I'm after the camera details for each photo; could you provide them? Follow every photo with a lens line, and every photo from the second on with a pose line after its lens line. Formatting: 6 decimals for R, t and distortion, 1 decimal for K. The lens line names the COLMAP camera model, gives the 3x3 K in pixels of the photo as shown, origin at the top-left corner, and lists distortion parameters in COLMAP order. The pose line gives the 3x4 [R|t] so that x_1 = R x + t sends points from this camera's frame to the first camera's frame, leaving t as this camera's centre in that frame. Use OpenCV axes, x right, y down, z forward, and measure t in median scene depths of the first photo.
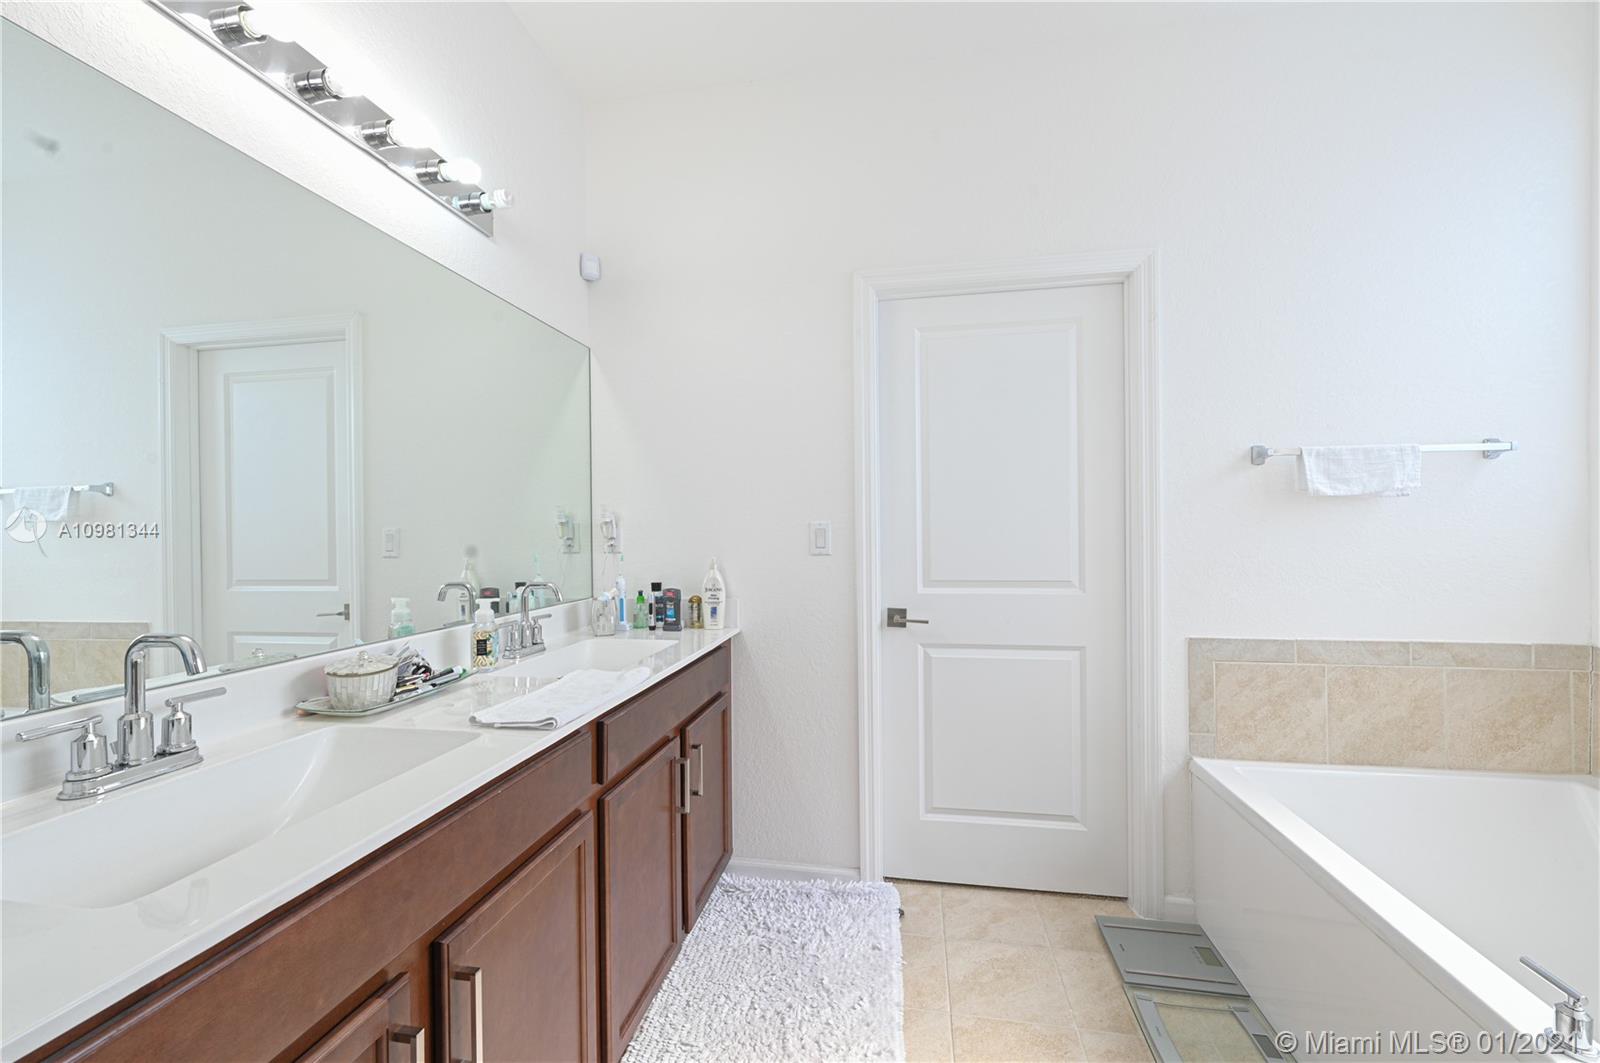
lens RADIAL K [[635.1, 0, 801.9], [0, 635.1, 534.3], [0, 0, 1]] dist [0.000000, -0.000189]
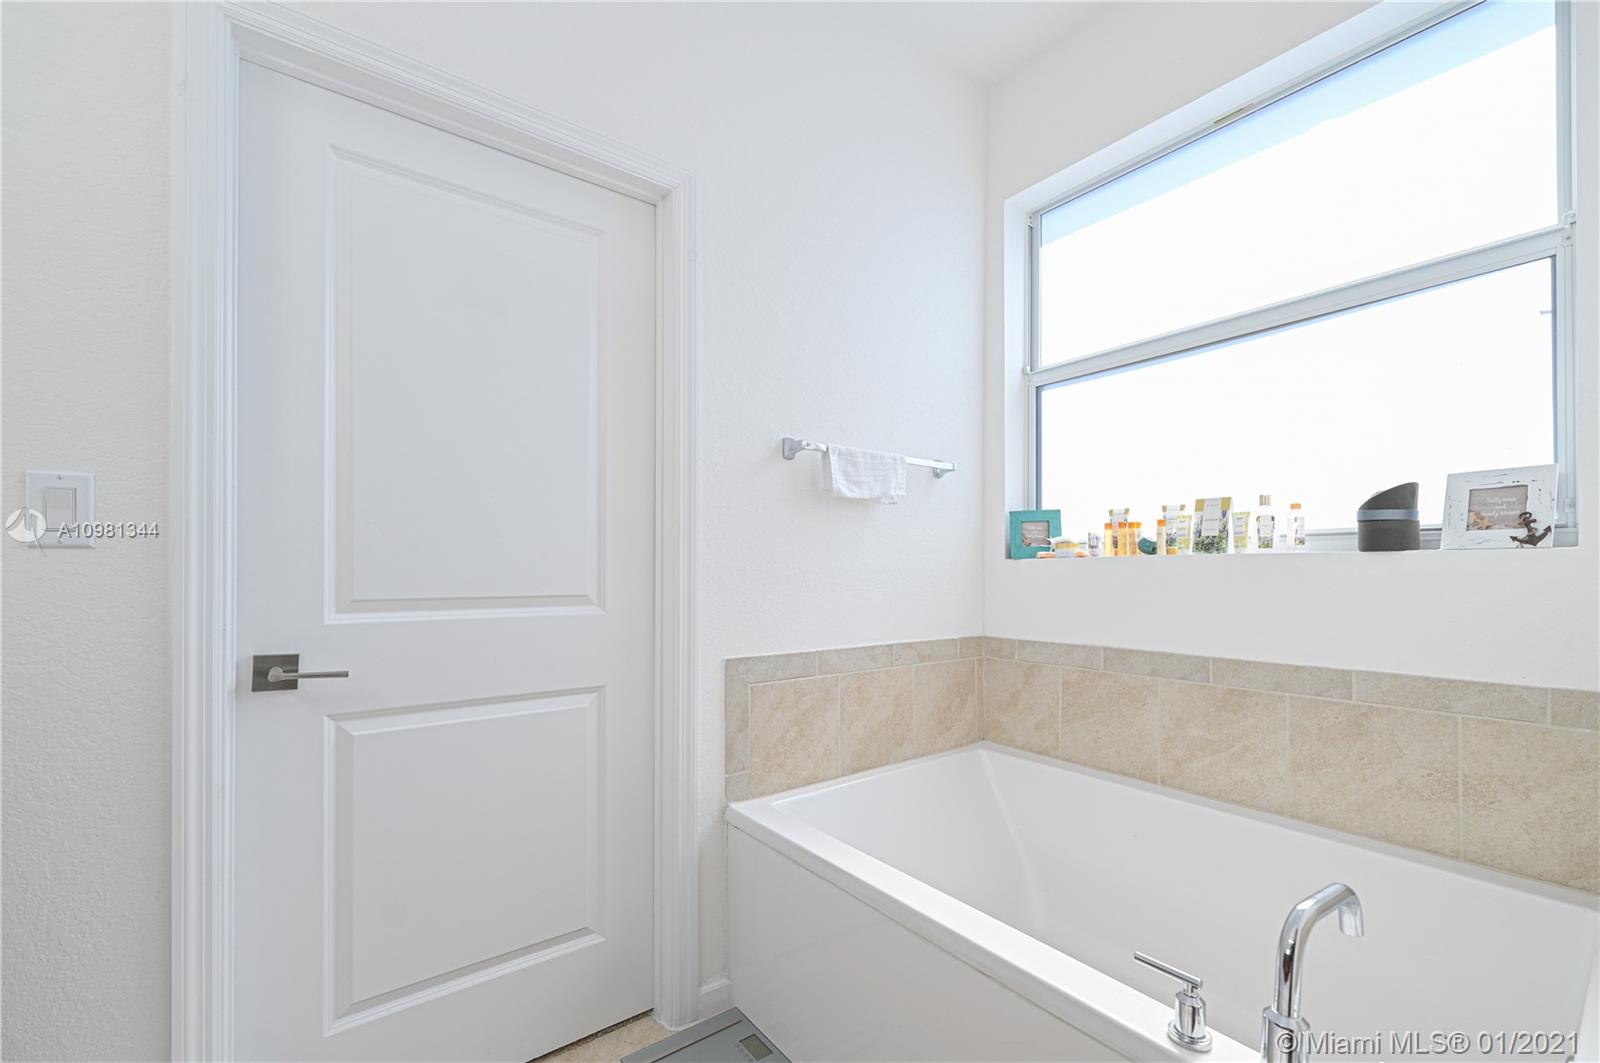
lens RADIAL K [[663.4, 0, 804.8], [0, 663.4, 571.0], [0, 0, 1]] dist [0.001632, 0.000022]
pose [[0.670253, 0.012054, 0.742034, 0.040103], [-0.005653, 0.999922, -0.011137, 0.059770], [-0.742111, 0.003270, 0.670269, 0.359865]]
